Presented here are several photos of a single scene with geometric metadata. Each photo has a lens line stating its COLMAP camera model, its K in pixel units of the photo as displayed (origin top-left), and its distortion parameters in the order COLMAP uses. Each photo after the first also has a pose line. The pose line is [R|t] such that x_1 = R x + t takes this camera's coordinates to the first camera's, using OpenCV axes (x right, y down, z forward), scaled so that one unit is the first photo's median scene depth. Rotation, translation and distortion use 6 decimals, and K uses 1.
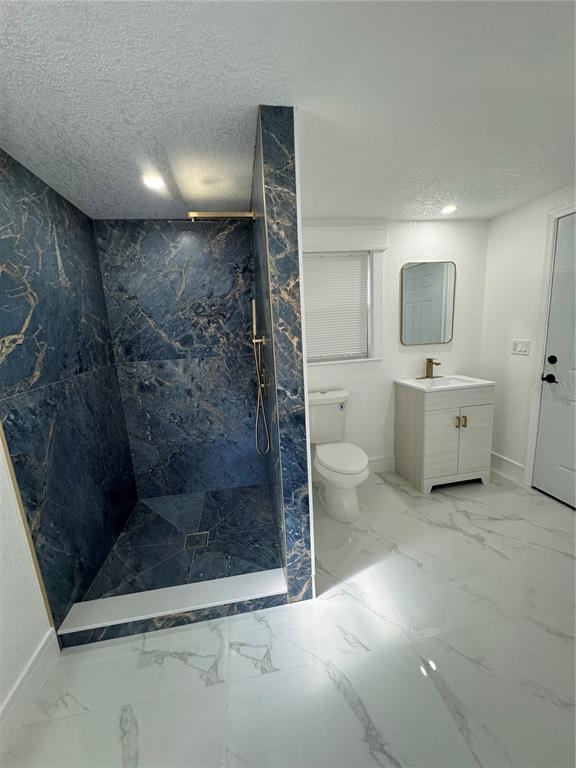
lens RADIAL K [[304.0, 0, 287.8], [0, 304.0, 384.2], [0, 0, 1]] dist [0.000510, -0.000415]
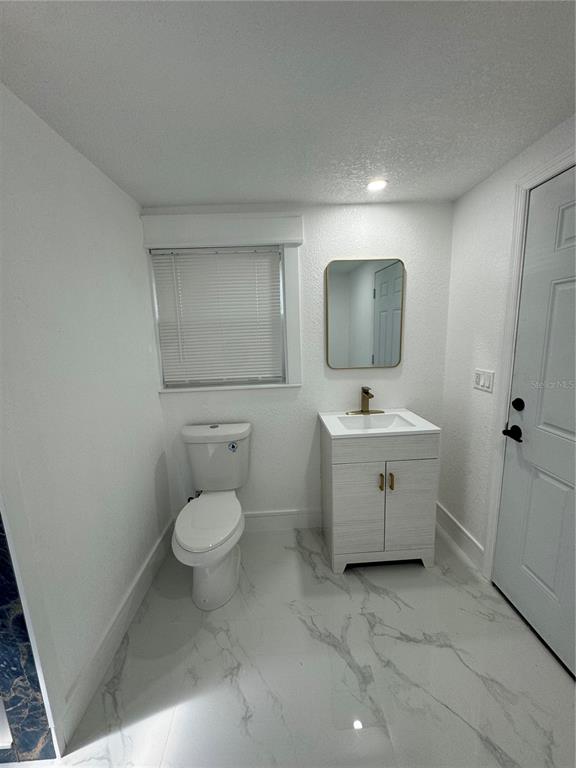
lens RADIAL K [[304.0, 0, 288.9], [0, 304.0, 383.8], [0, 0, 1]] dist [0.000510, -0.000415]
pose [[0.991227, 0.045767, -0.123993, 0.464142], [-0.046542, 0.998911, -0.003357, -0.102745], [0.123704, 0.009099, 0.992277, 0.286239]]
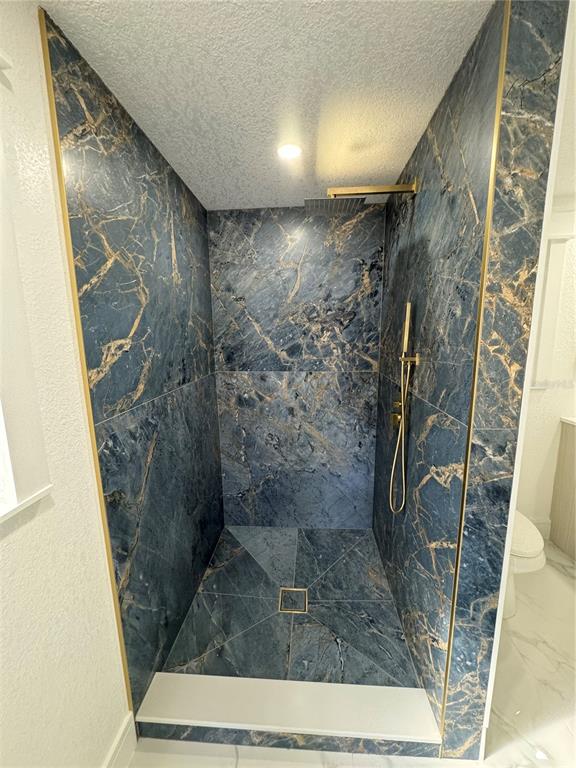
lens RADIAL K [[304.0, 0, 289.7], [0, 304.0, 383.8], [0, 0, 1]] dist [0.000510, -0.000415]
pose [[0.974528, 0.075953, -0.211013, -0.172897], [-0.080024, 0.996734, -0.010808, -0.043246], [0.209503, 0.027419, 0.977424, 0.186926]]
